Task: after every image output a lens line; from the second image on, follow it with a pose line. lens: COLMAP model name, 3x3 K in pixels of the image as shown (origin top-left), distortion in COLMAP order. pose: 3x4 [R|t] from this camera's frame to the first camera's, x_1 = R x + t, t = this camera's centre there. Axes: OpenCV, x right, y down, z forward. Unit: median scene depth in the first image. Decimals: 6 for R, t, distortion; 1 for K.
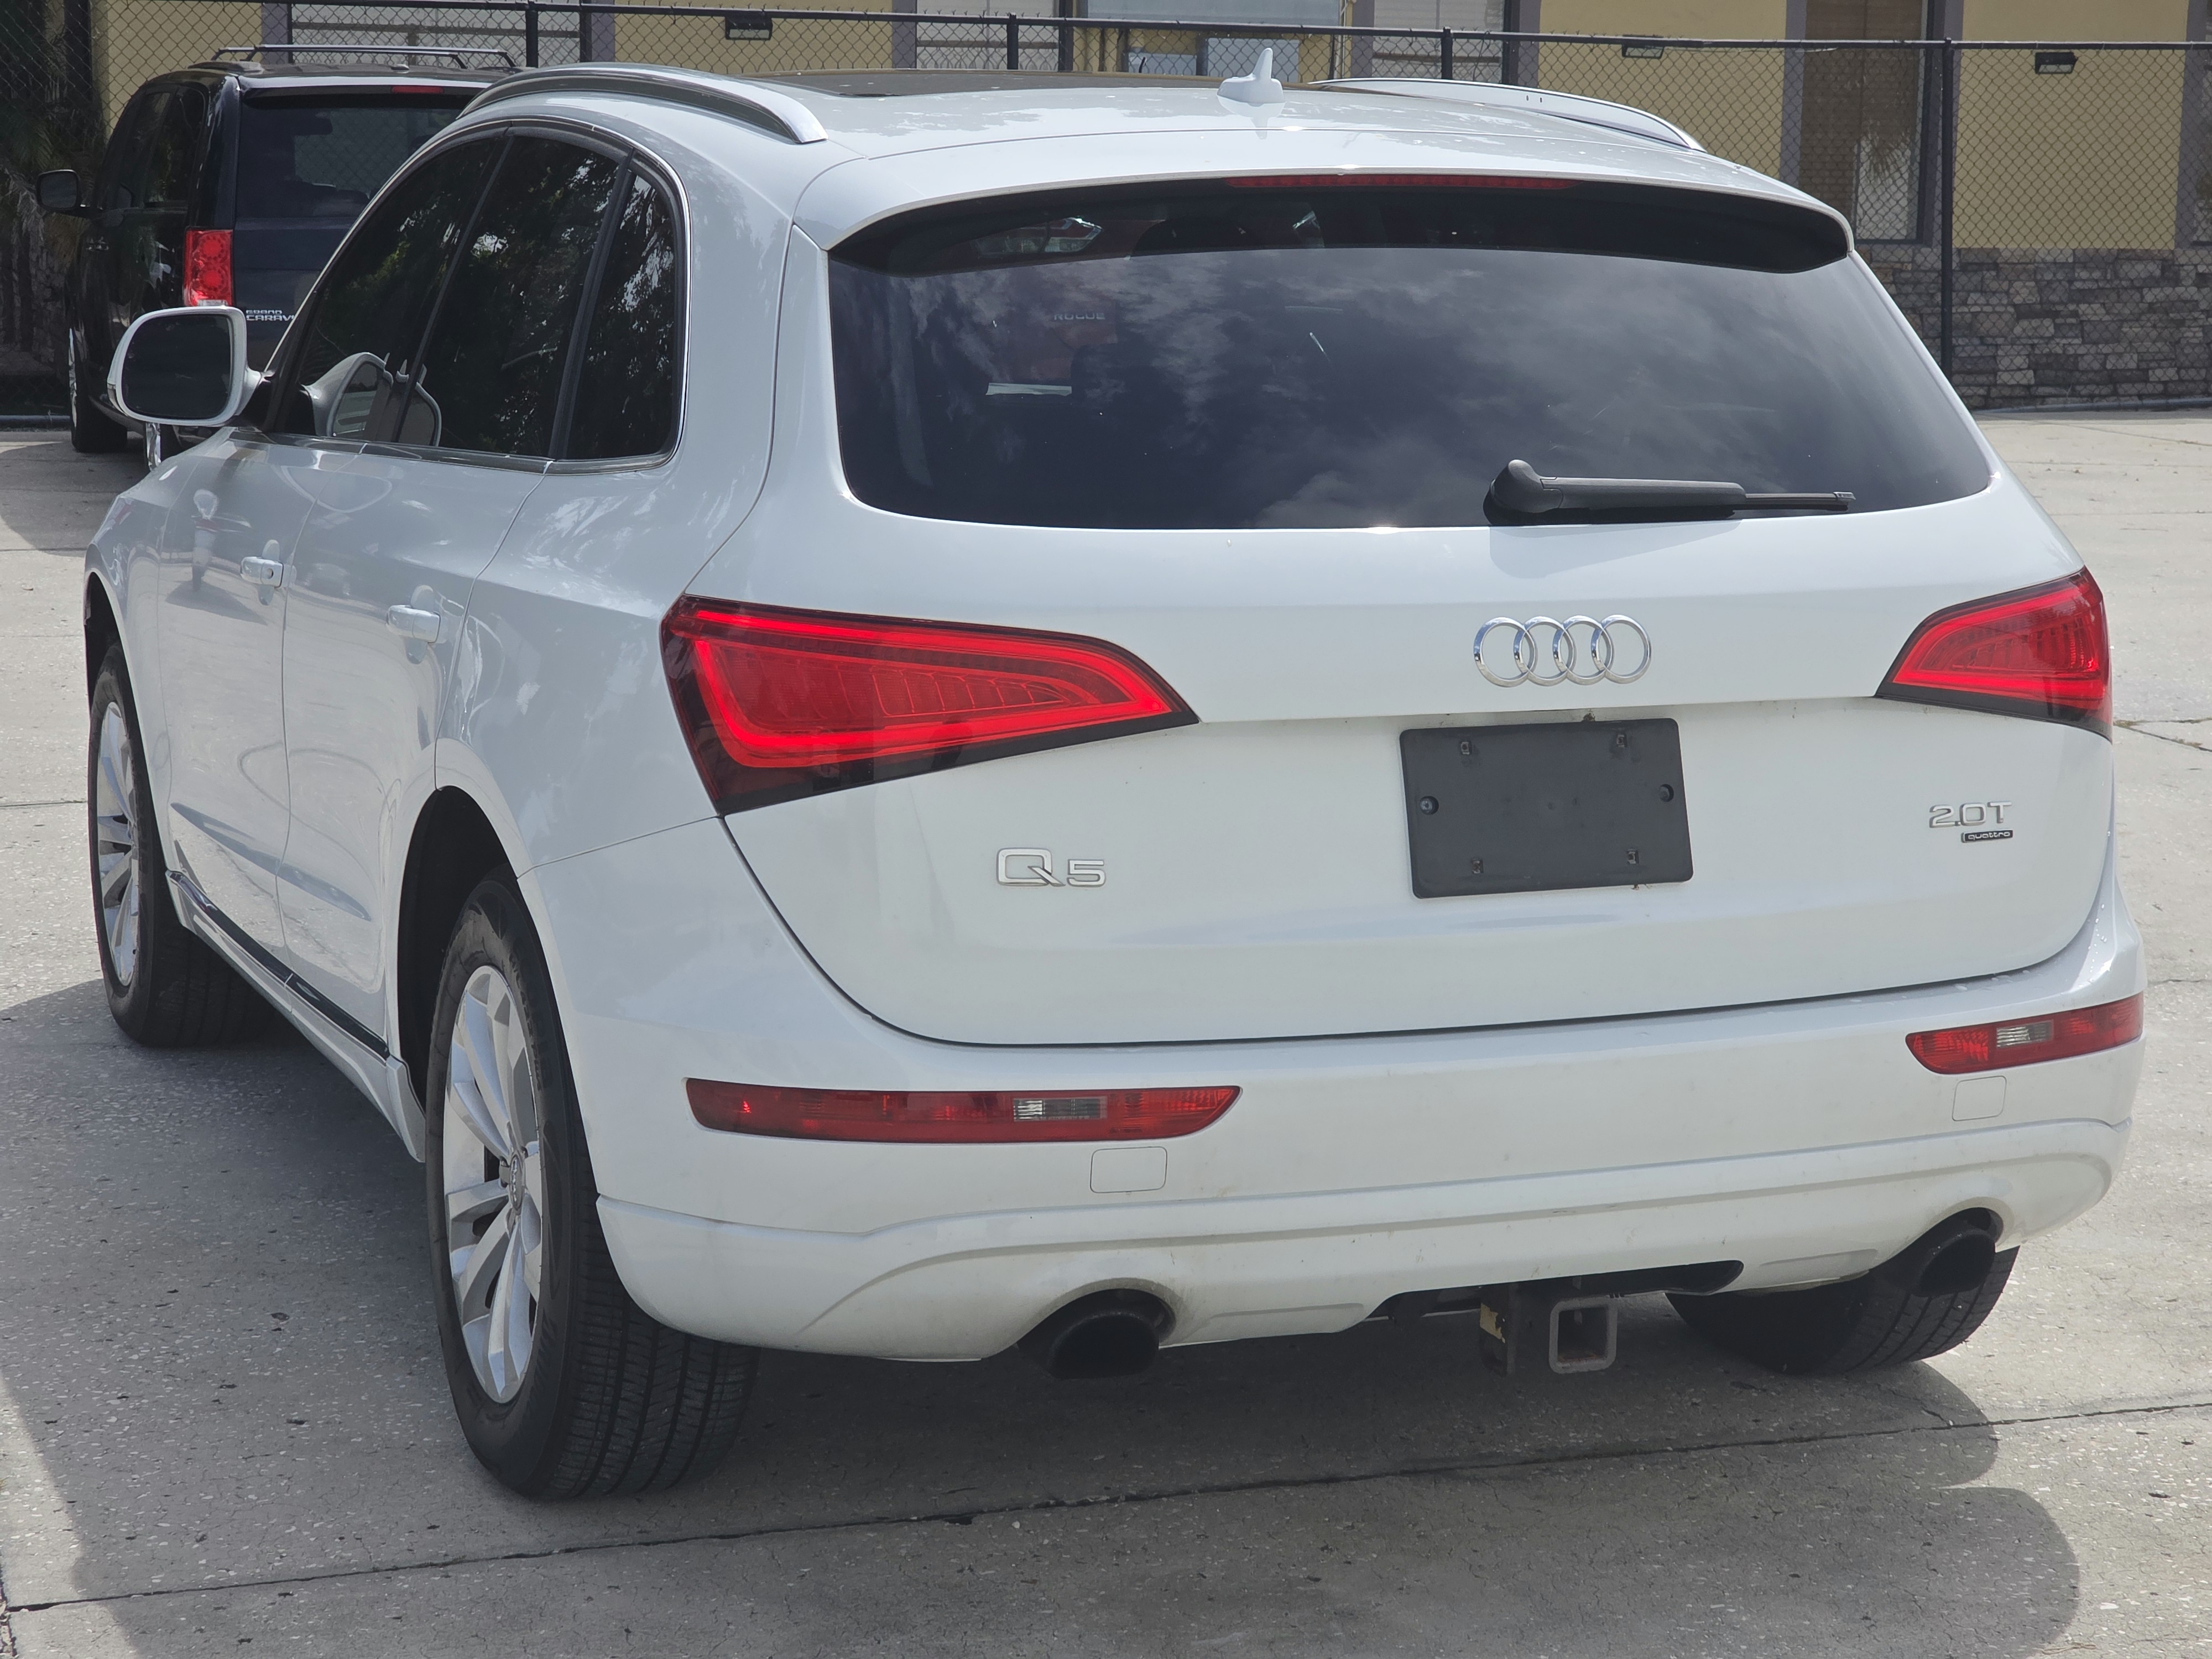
lens RADIAL K [[3981.0, 0, 1033.0], [0, 3981.0, 887.1], [0, 0, 1]] dist [0.038371, 0.000000]
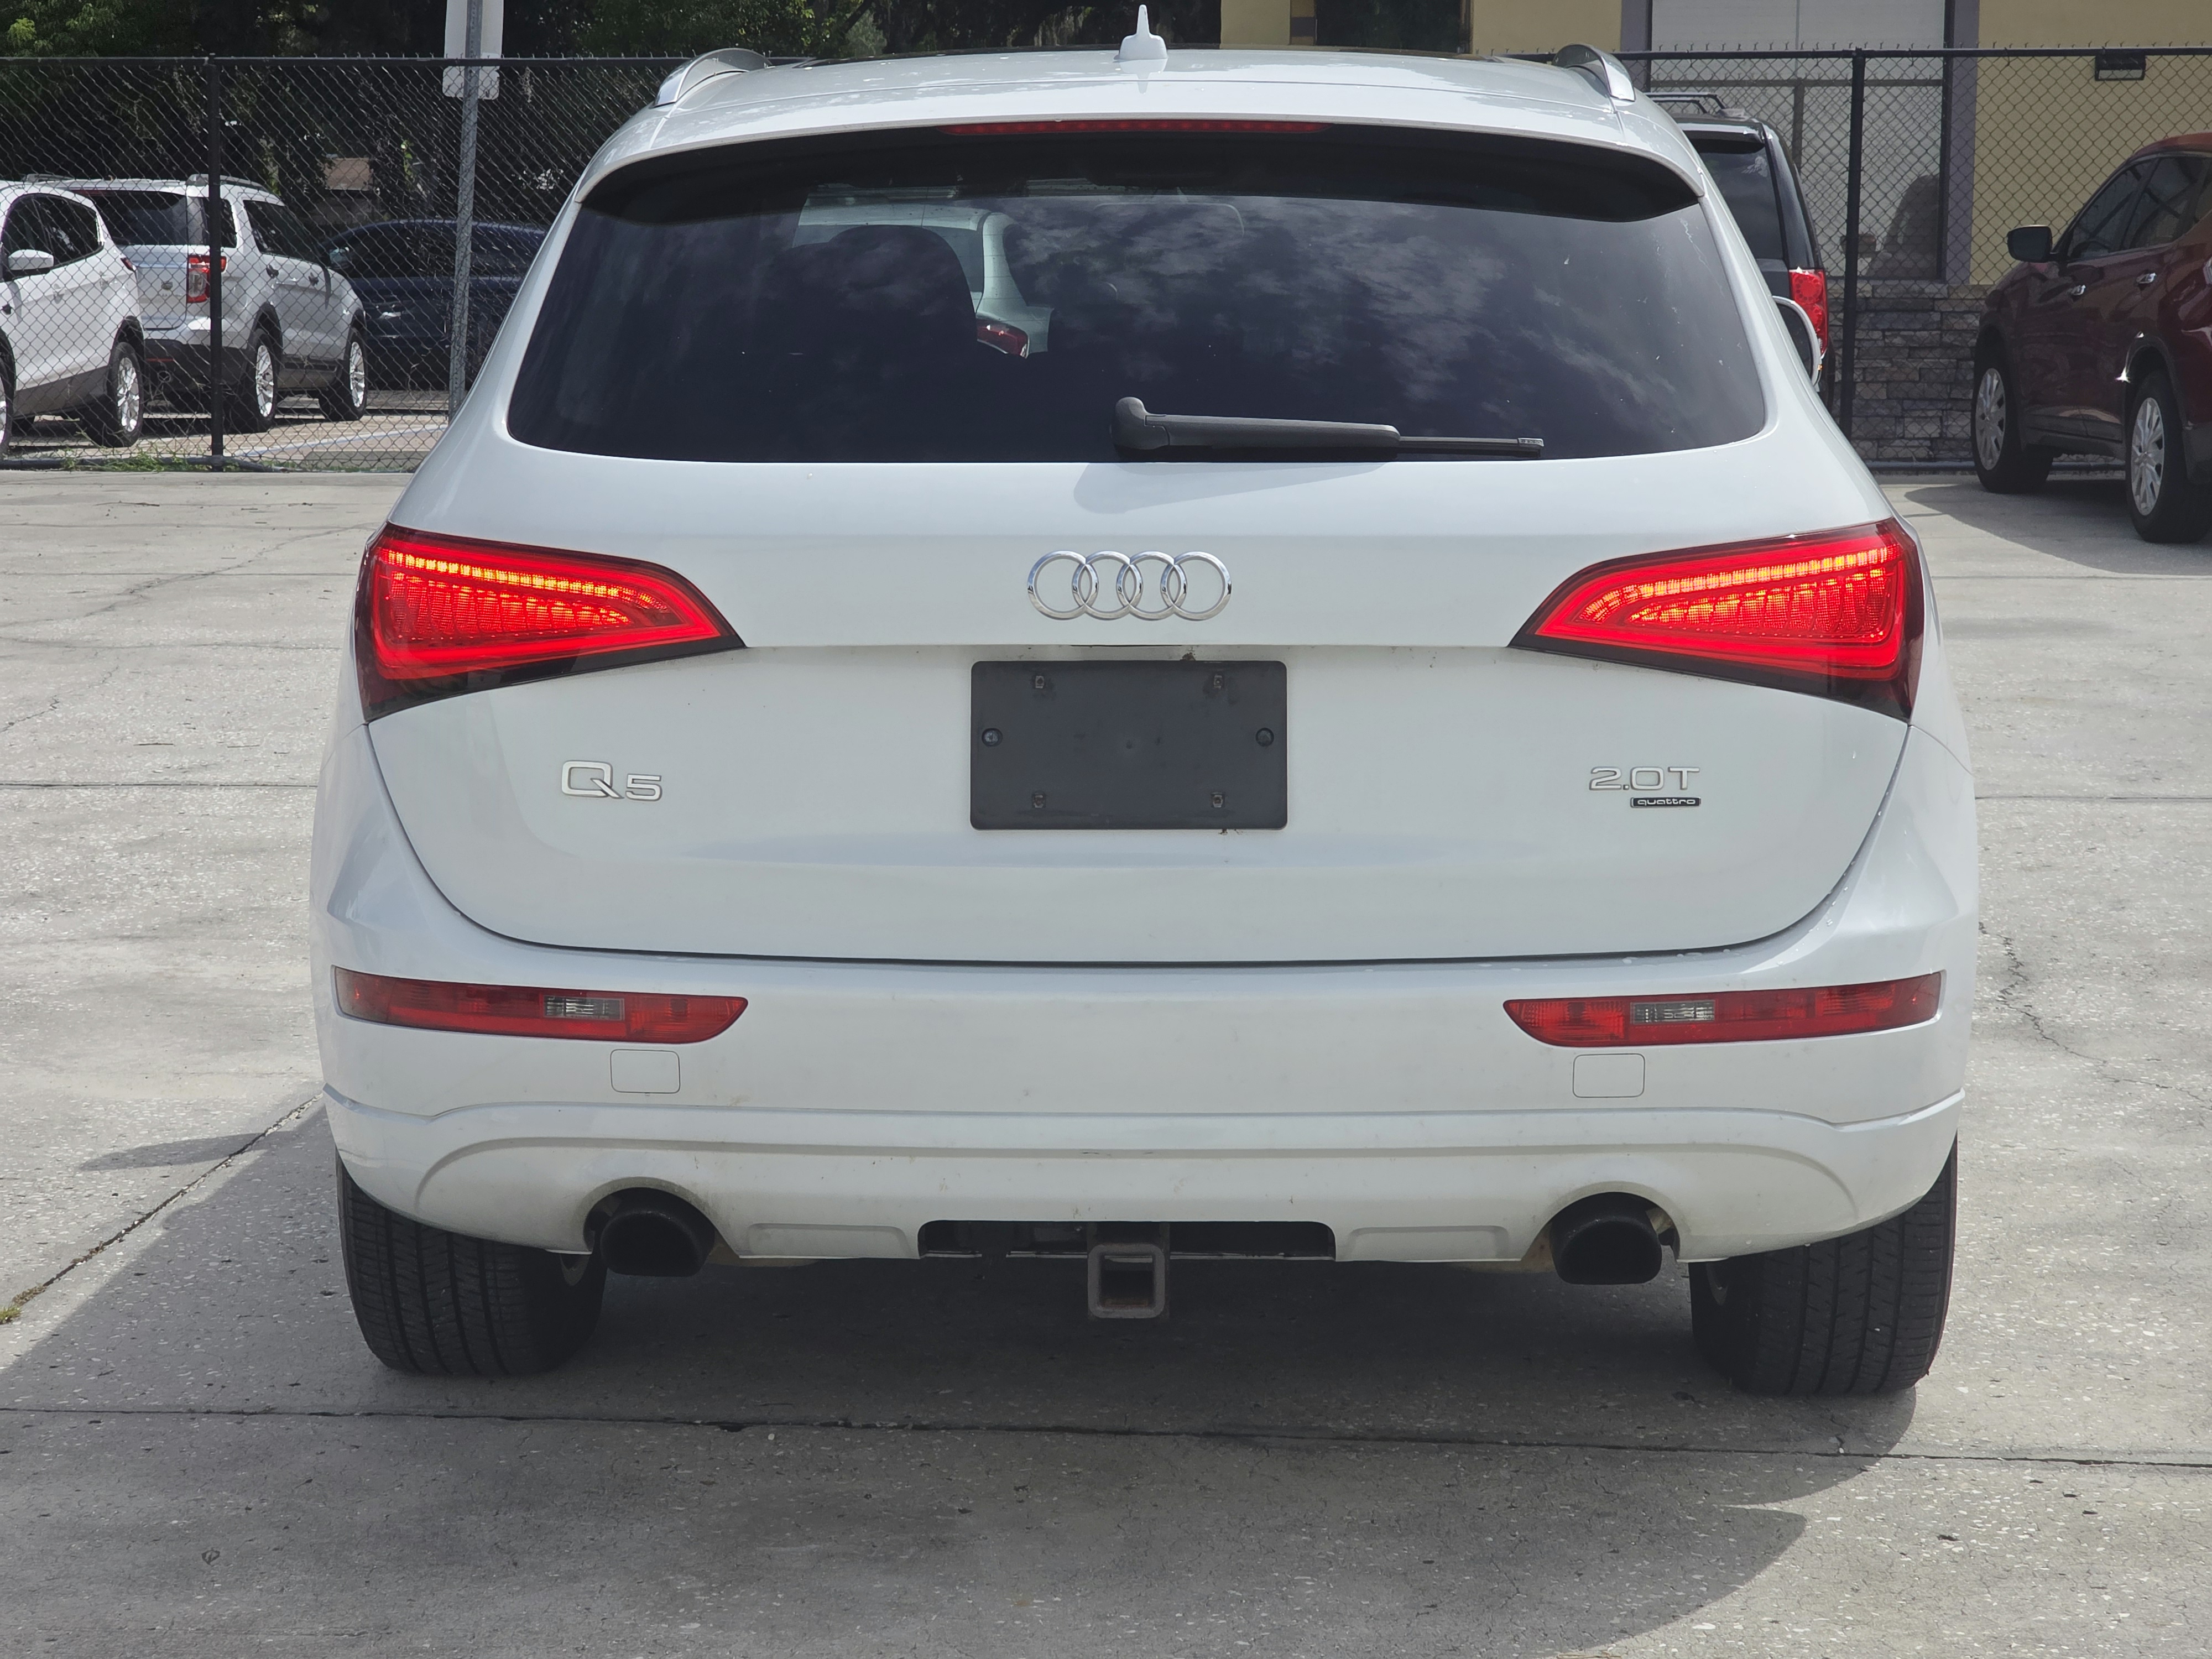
lens RADIAL K [[3981.0, 0, 1103.8], [0, 3981.0, 884.8], [0, 0, 1]] dist [0.038371, 0.000000]
pose [[0.923824, 0.048901, -0.379682, 0.487314], [-0.055671, 0.998426, -0.006864, 0.021077], [0.378749, 0.027478, 0.925092, 0.079577]]
